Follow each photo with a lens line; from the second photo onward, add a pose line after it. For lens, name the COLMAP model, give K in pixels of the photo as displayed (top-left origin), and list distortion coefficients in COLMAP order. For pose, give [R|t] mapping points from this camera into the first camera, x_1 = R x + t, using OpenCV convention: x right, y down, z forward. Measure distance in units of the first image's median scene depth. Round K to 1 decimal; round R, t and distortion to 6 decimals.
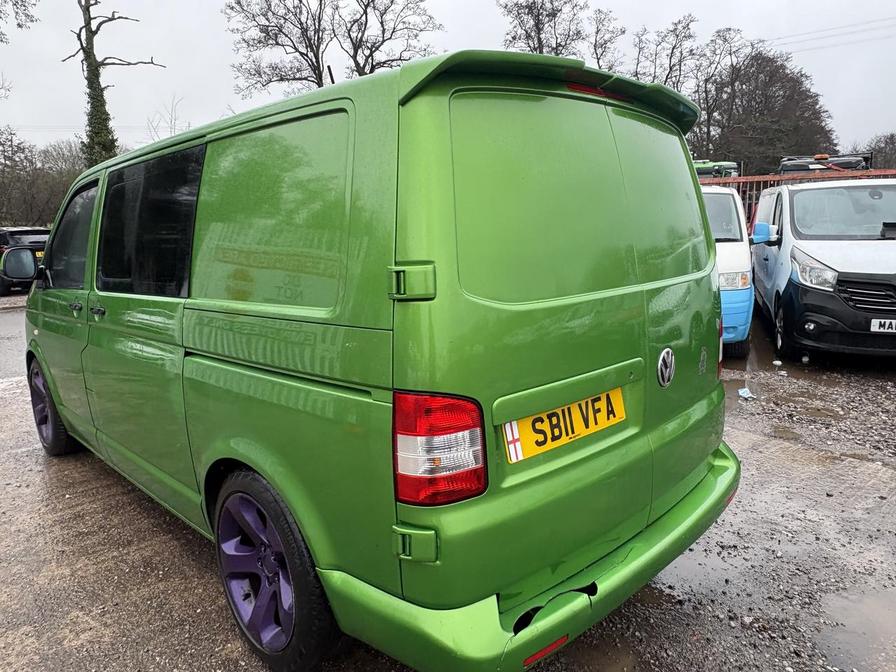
lens RADIAL K [[617.9, 0, 444.9], [0, 617.9, 339.4], [0, 0, 1]] dist [-0.001975, 0.002228]
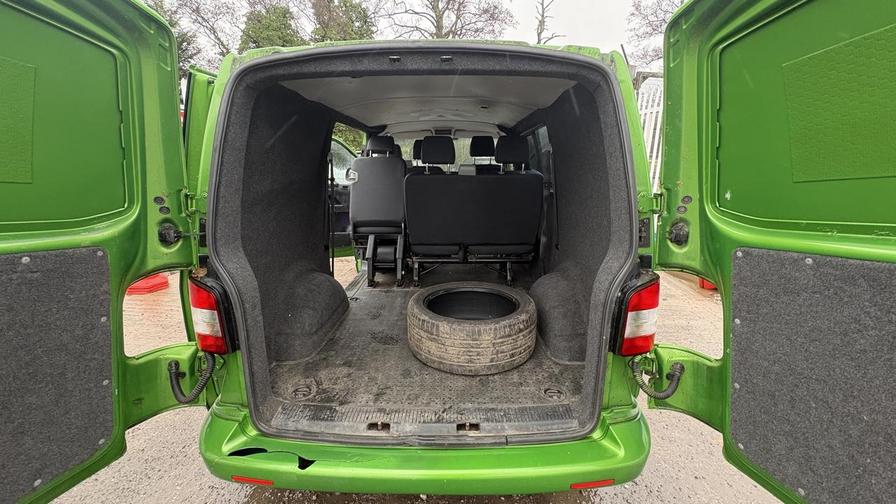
lens RADIAL K [[355.8, 0, 448.2], [0, 355.8, 253.3], [0, 0, 1]] dist [-0.000251, 0.000108]
pose [[0.701195, 0.205851, -0.682607, 0.792909], [-0.149046, 0.978581, 0.142002, -0.152760], [0.697217, 0.002168, 0.716857, 0.635805]]
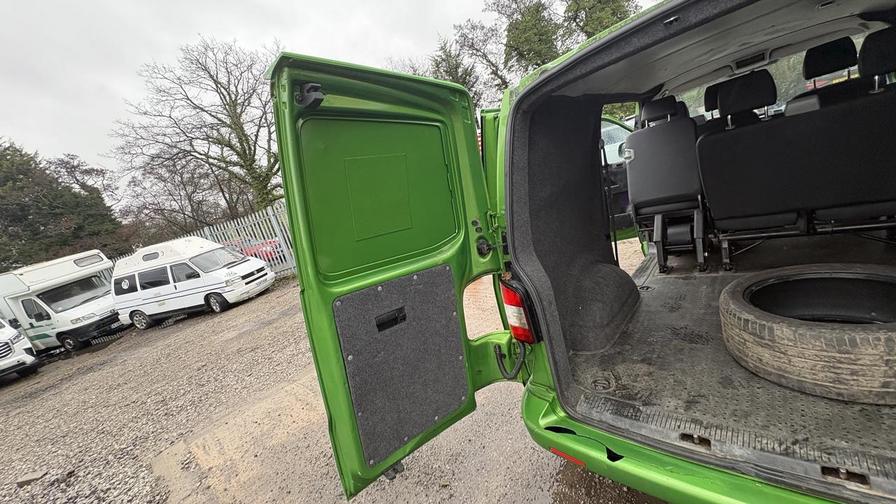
lens RADIAL K [[355.8, 0, 448.2], [0, 355.8, 253.3], [0, 0, 1]] dist [-0.000251, 0.000108]
pose [[0.076070, 0.207975, -0.975172, 0.796725], [0.099879, 0.971497, 0.214983, -0.194837], [0.992088, -0.113753, 0.053129, 0.617704]]
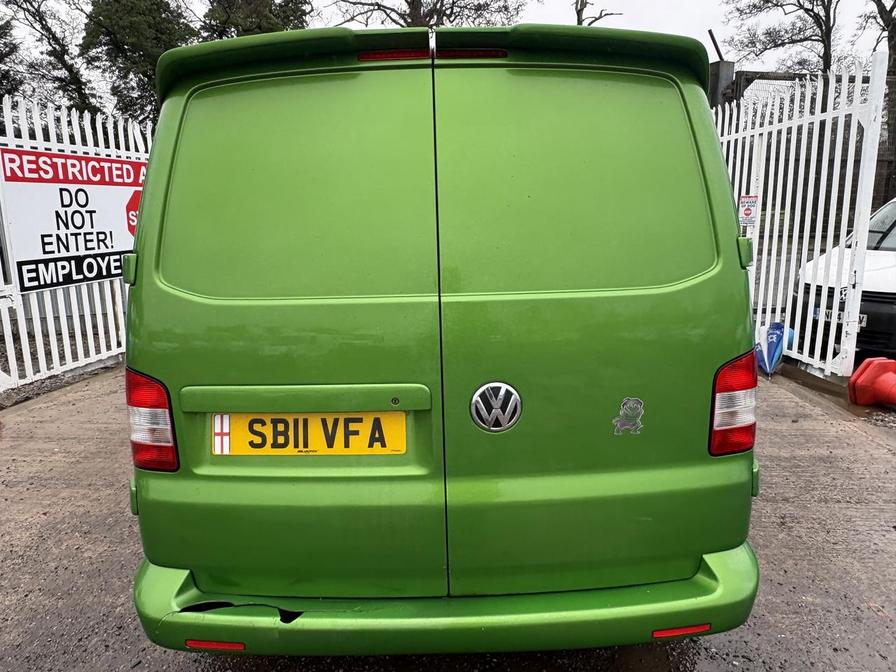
lens RADIAL K [[617.9, 0, 444.9], [0, 617.9, 339.4], [0, 0, 1]] dist [-0.001975, 0.002228]
pose [[0.715095, 0.142259, -0.684398, 0.910099], [-0.123728, 0.989373, 0.076373, -0.097204], [0.687990, 0.030065, 0.725097, 0.446084]]
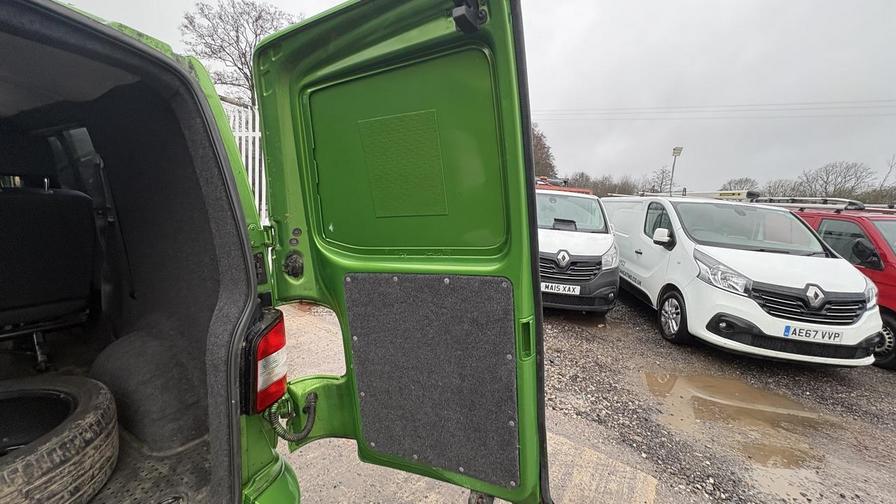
lens RADIAL K [[355.8, 0, 448.2], [0, 355.8, 253.3], [0, 0, 1]] dist [-0.000251, 0.000108]
pose [[0.962019, 0.063323, 0.265535, 0.732085], [-0.054881, 0.997727, -0.039098, -0.171537], [-0.267407, 0.023041, 0.963308, 0.699894]]
